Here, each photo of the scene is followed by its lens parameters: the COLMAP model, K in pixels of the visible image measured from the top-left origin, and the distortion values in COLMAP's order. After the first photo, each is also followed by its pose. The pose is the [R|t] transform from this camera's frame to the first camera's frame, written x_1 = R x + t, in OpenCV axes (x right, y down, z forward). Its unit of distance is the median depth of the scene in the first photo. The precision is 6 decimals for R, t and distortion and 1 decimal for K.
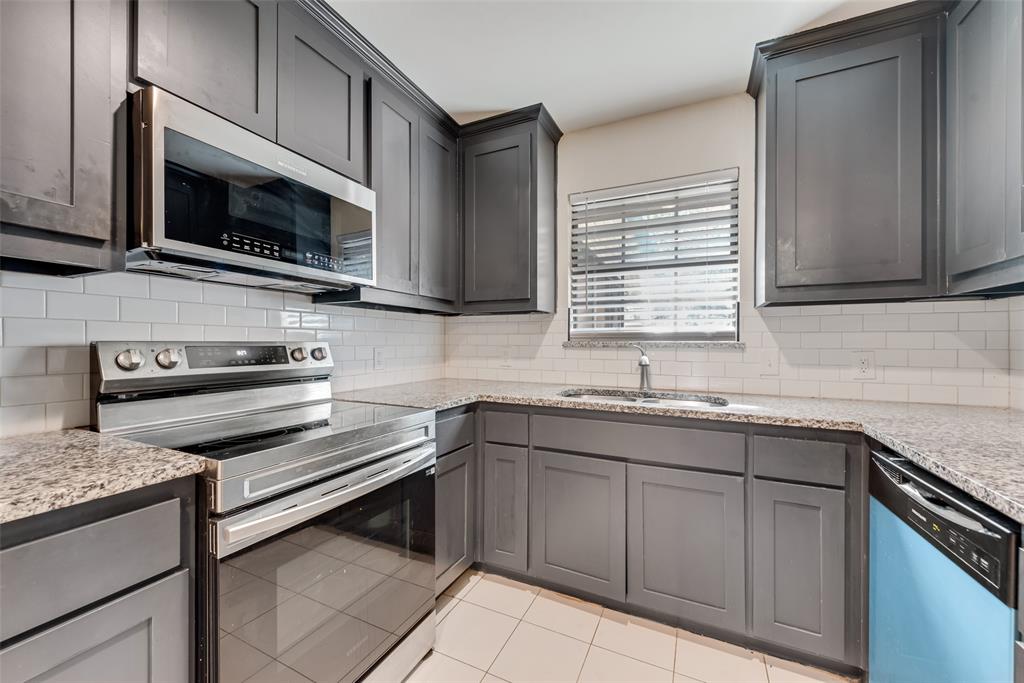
lens RADIAL K [[402.5, 0, 504.8], [0, 402.5, 343.3], [0, 0, 1]] dist [0.001499, -0.000046]
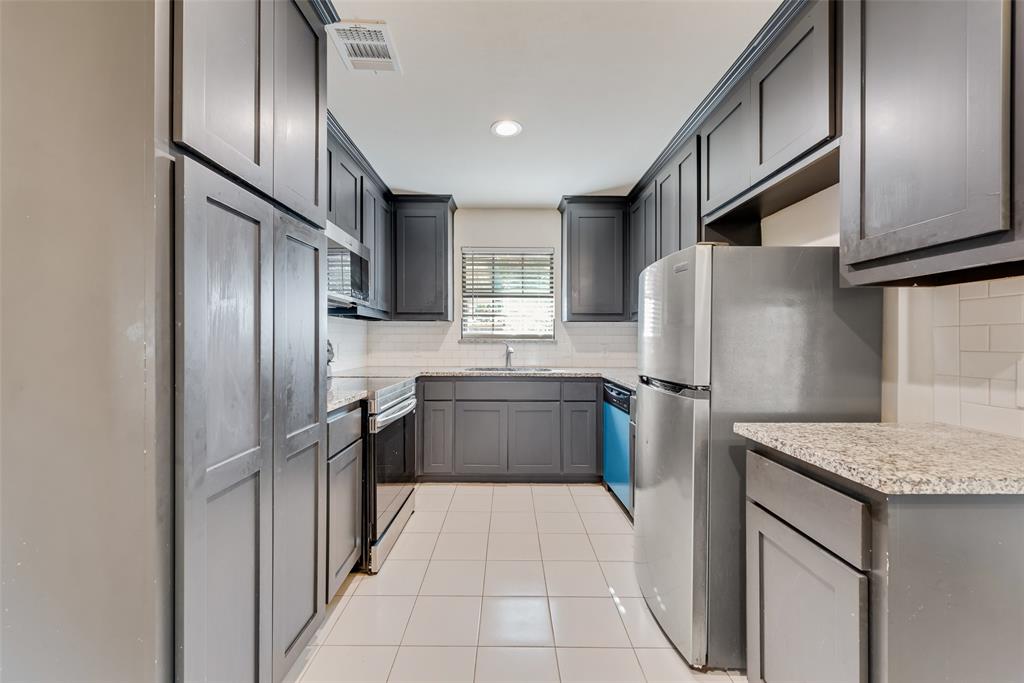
lens RADIAL K [[402.5, 0, 504.8], [0, 402.5, 343.3], [0, 0, 1]] dist [0.001499, -0.000046]
pose [[0.899359, -0.003369, 0.437197, -0.450500], [0.000983, 0.999983, 0.005682, 0.001959], [-0.437209, -0.004680, 0.899348, -0.597074]]
